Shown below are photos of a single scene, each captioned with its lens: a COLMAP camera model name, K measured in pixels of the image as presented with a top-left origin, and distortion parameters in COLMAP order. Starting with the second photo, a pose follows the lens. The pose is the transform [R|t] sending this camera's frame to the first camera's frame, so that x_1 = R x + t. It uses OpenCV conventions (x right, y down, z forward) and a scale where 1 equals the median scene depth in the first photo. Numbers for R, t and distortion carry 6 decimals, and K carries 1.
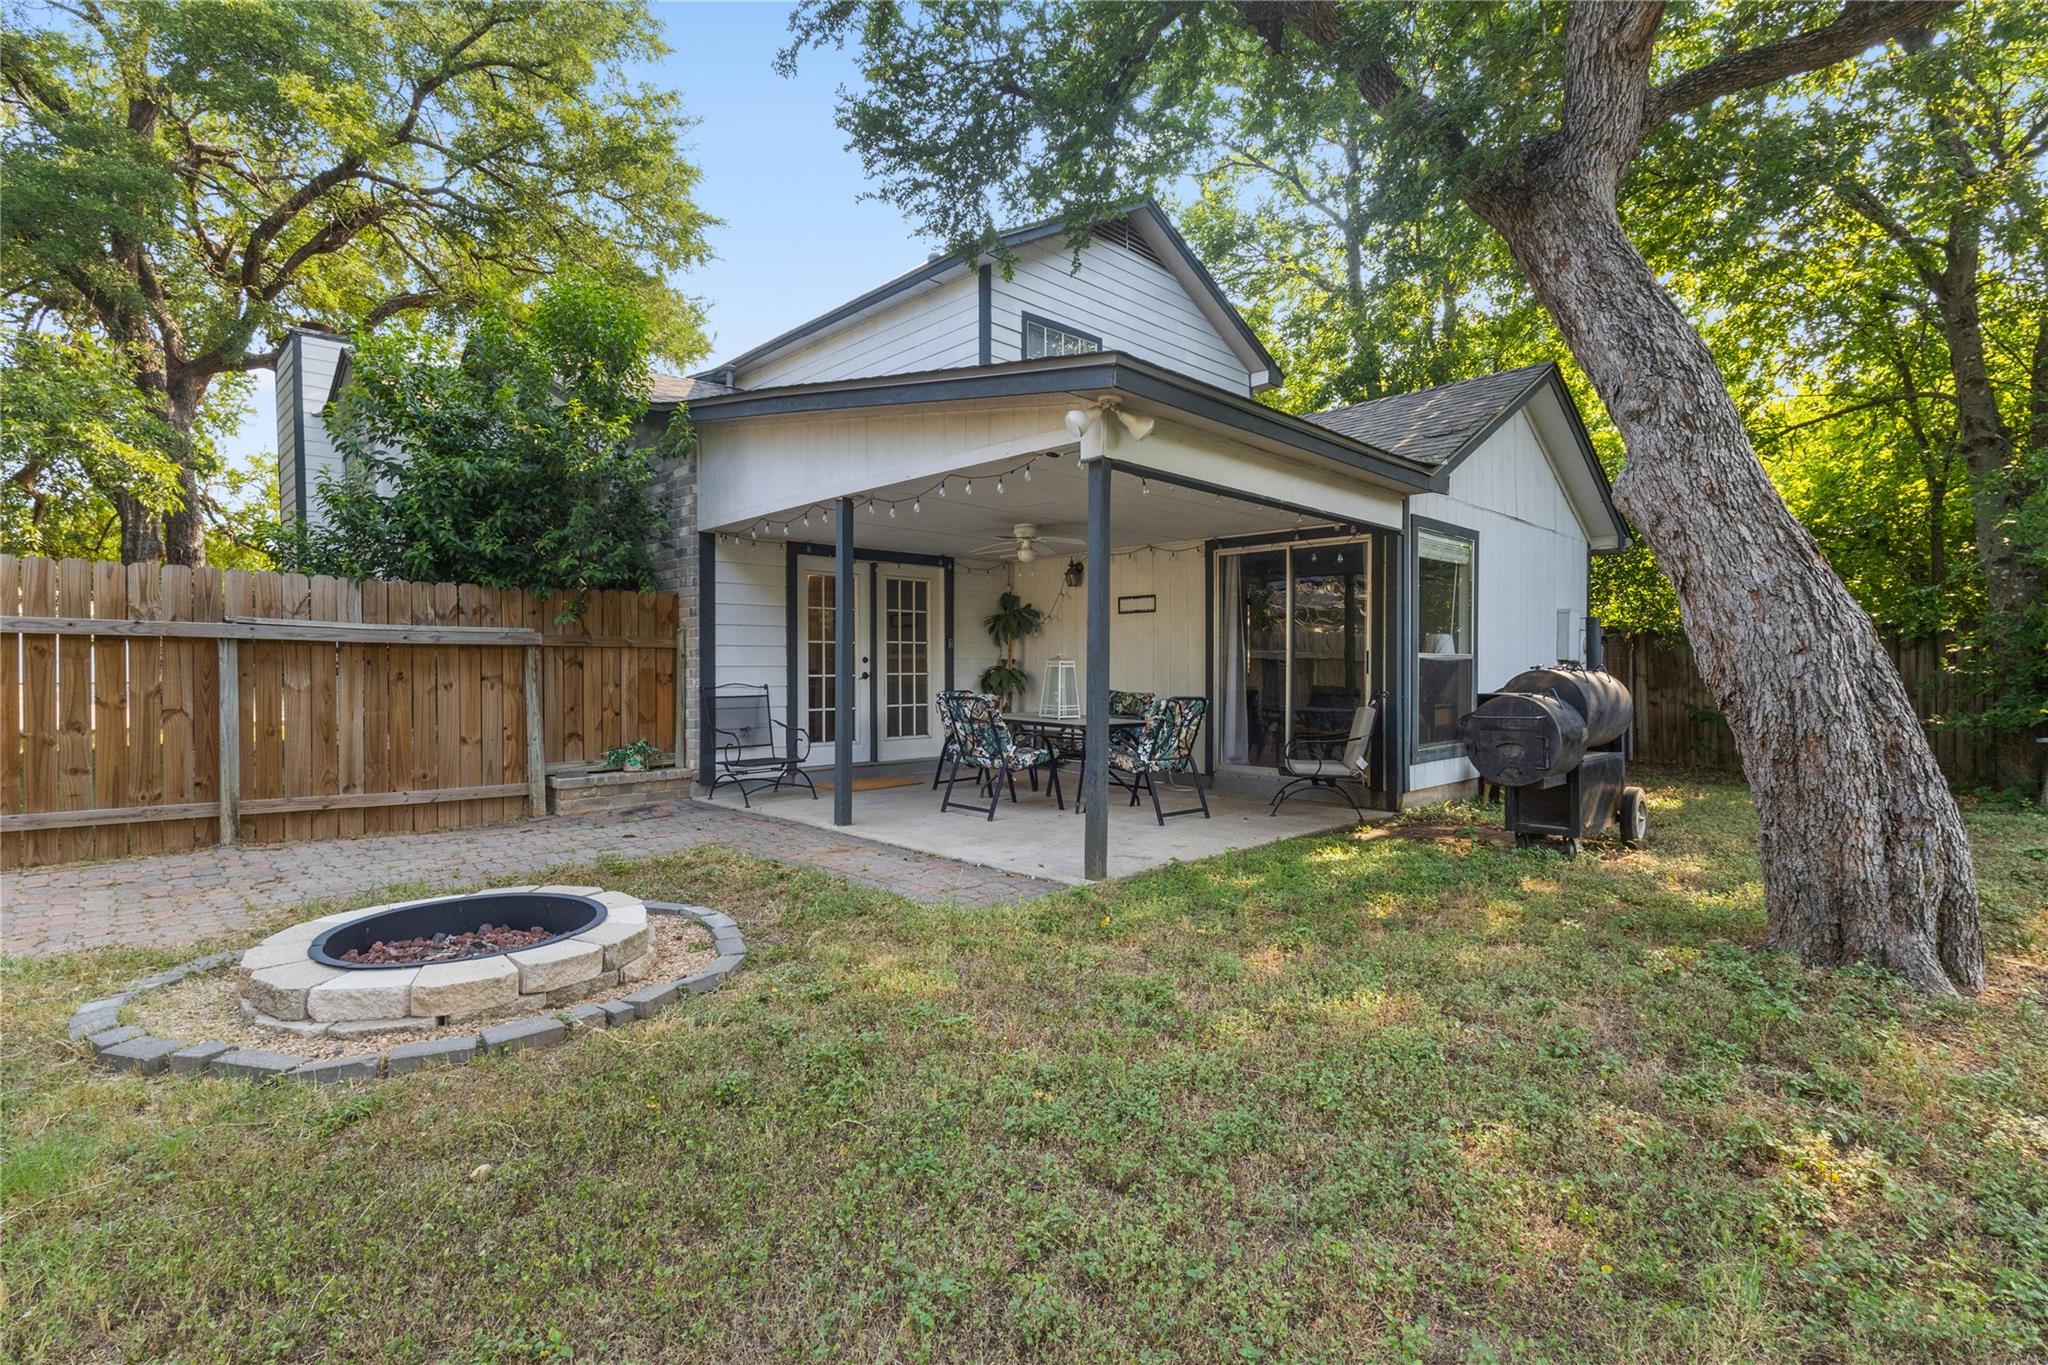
lens RADIAL K [[954.0, 0, 1013.4], [0, 954.0, 673.2], [0, 0, 1]] dist [0.004090, 0.000324]
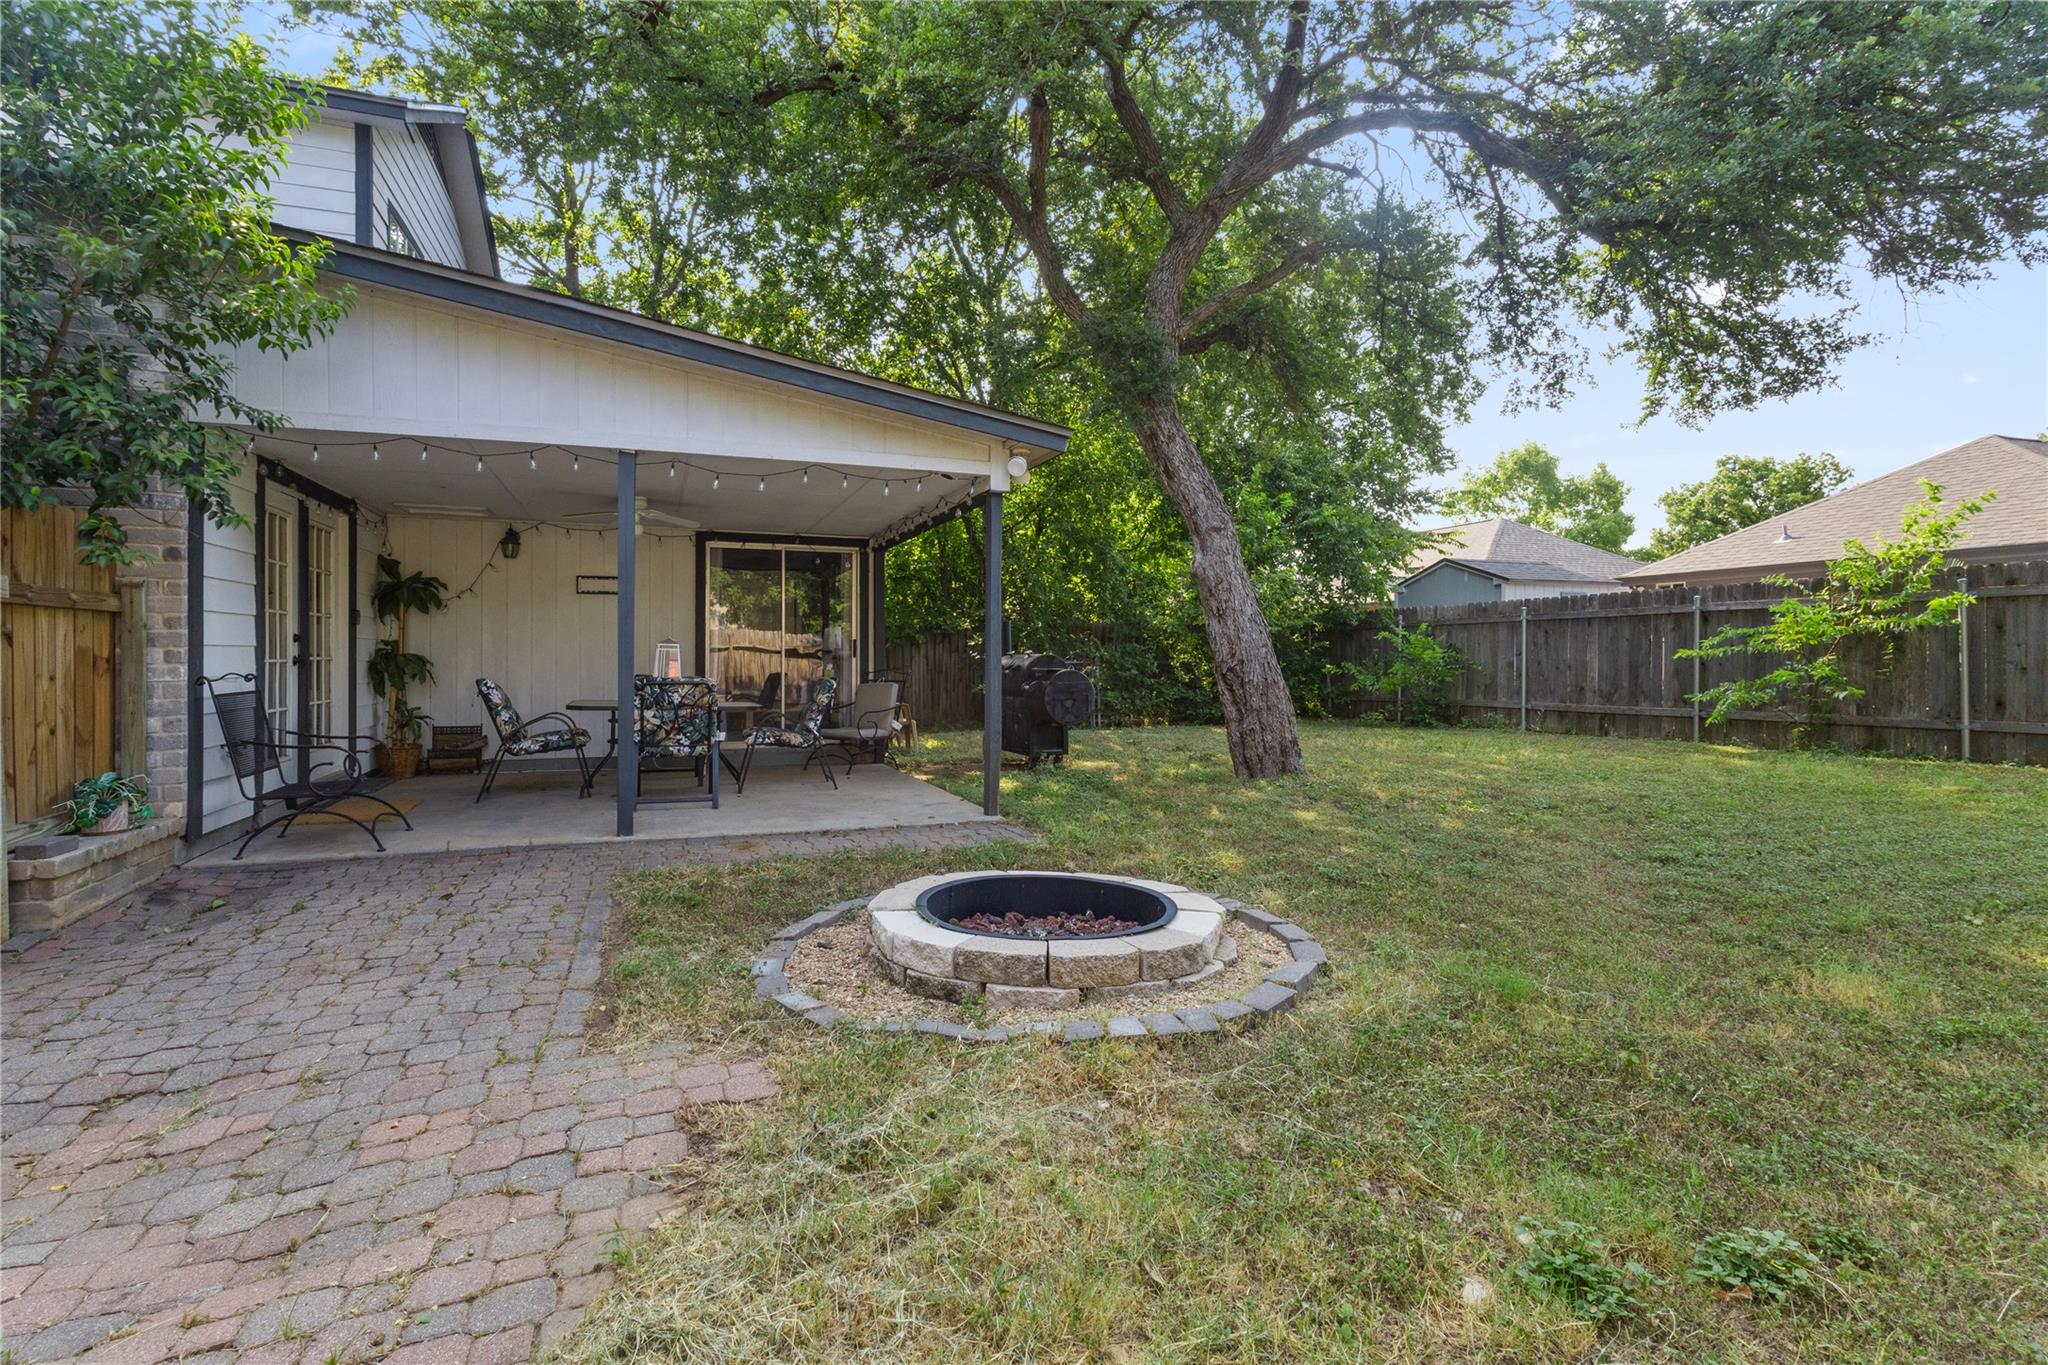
lens RADIAL K [[954.0, 0, 1013.4], [0, 954.0, 673.2], [0, 0, 1]] dist [0.004090, 0.000324]
pose [[0.394743, -0.015296, 0.918664, -0.673206], [0.002700, 0.999876, 0.015488, 0.002576], [-0.918788, -0.003634, 0.394735, 0.280854]]
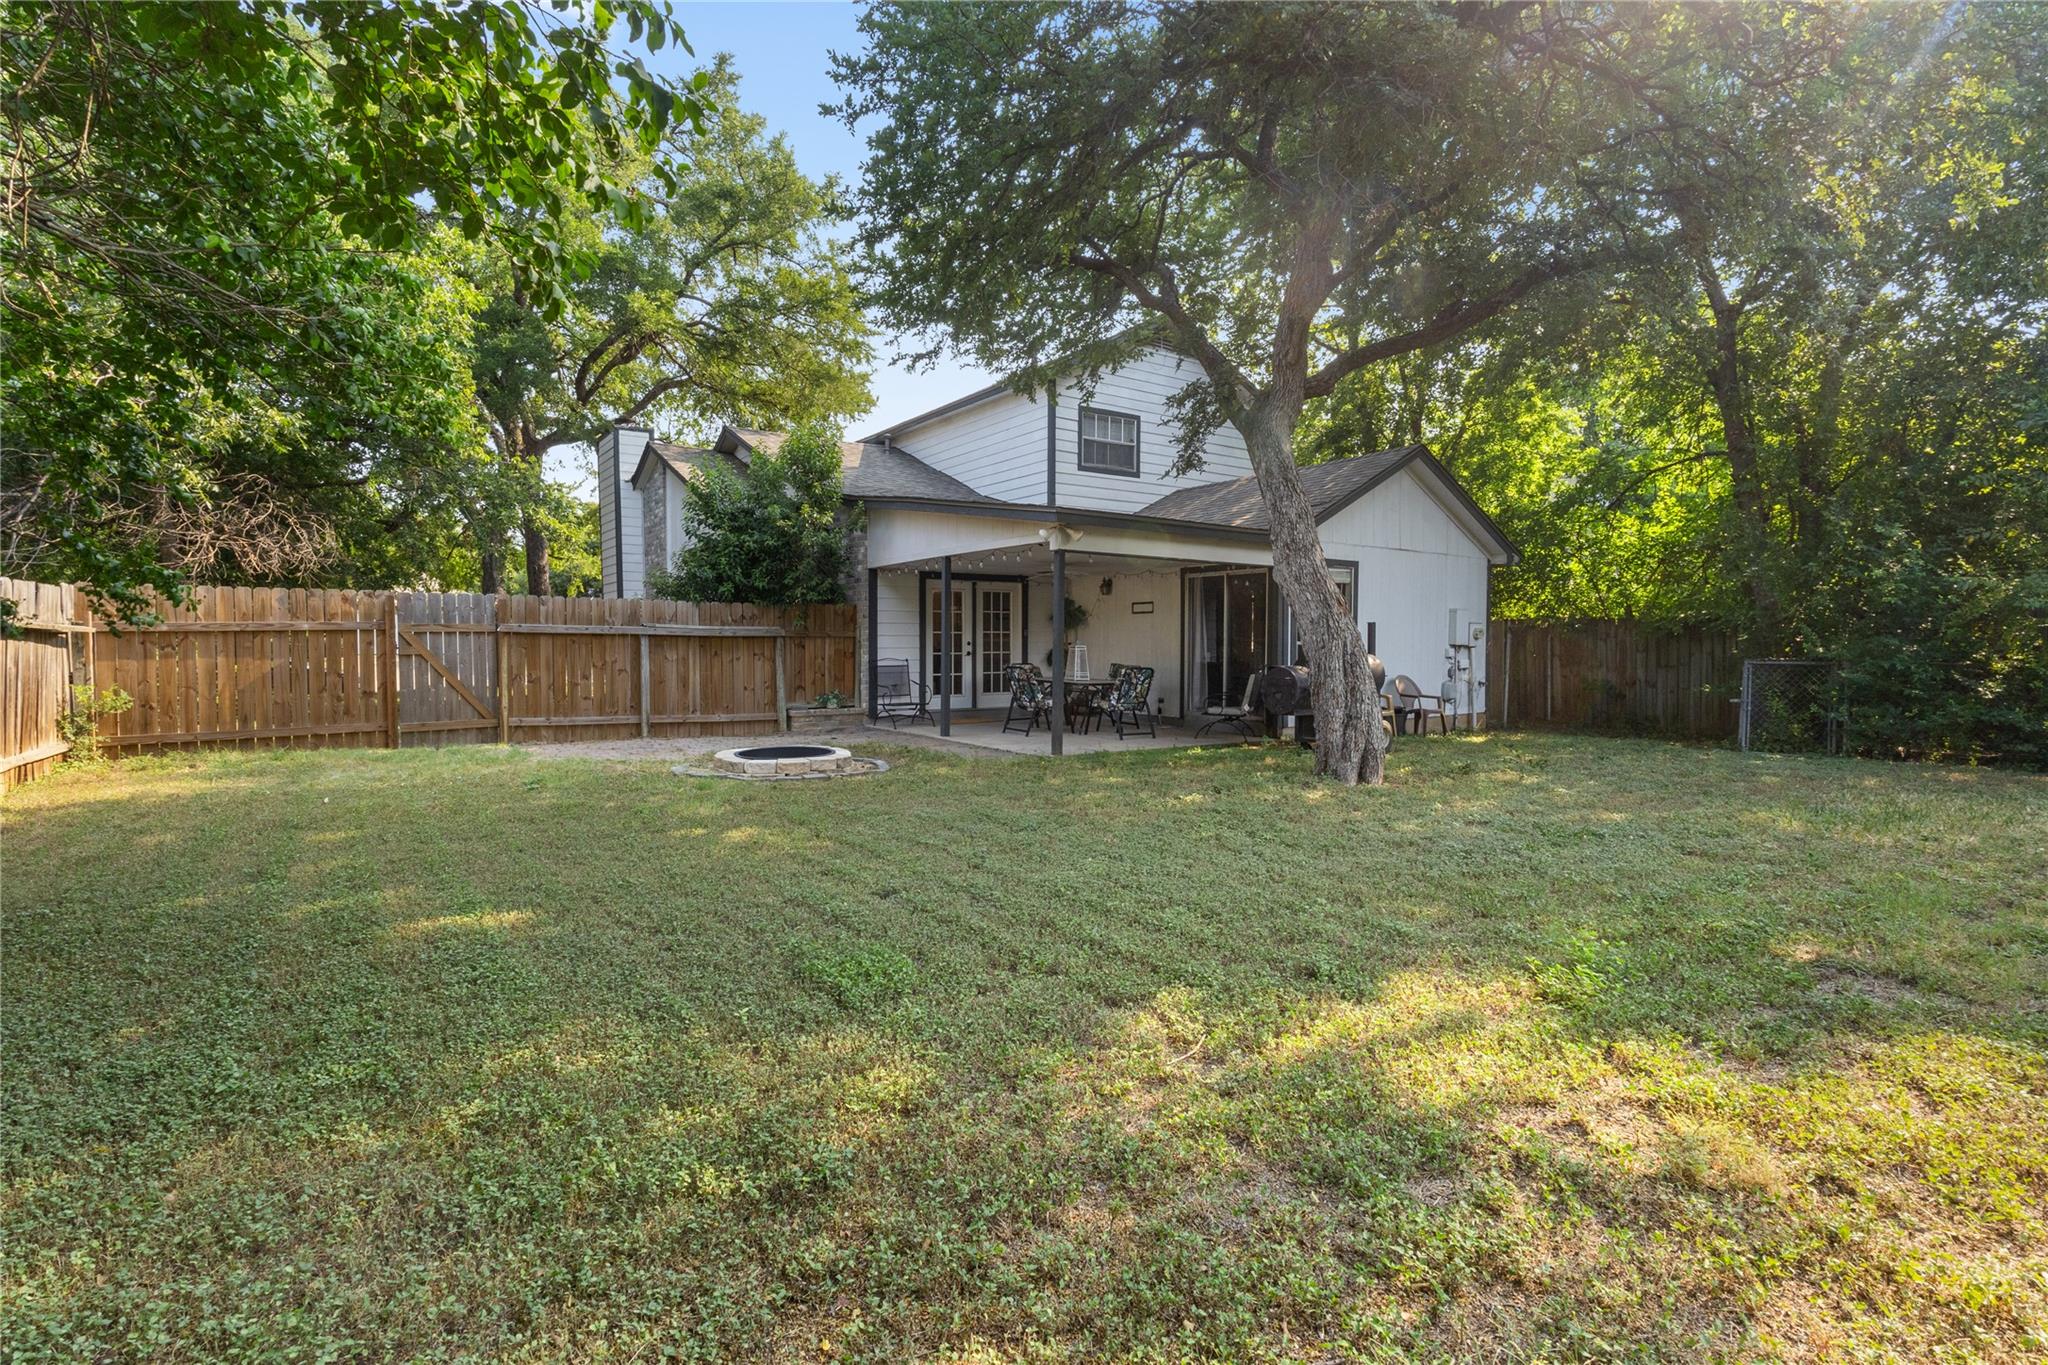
lens RADIAL K [[954.0, 0, 1013.4], [0, 954.0, 673.2], [0, 0, 1]] dist [0.004090, 0.000324]
pose [[0.986938, 0.007906, -0.160907, 0.196900], [-0.003604, 0.999629, 0.027006, -0.008913], [0.161061, -0.026074, 0.986600, -0.627695]]
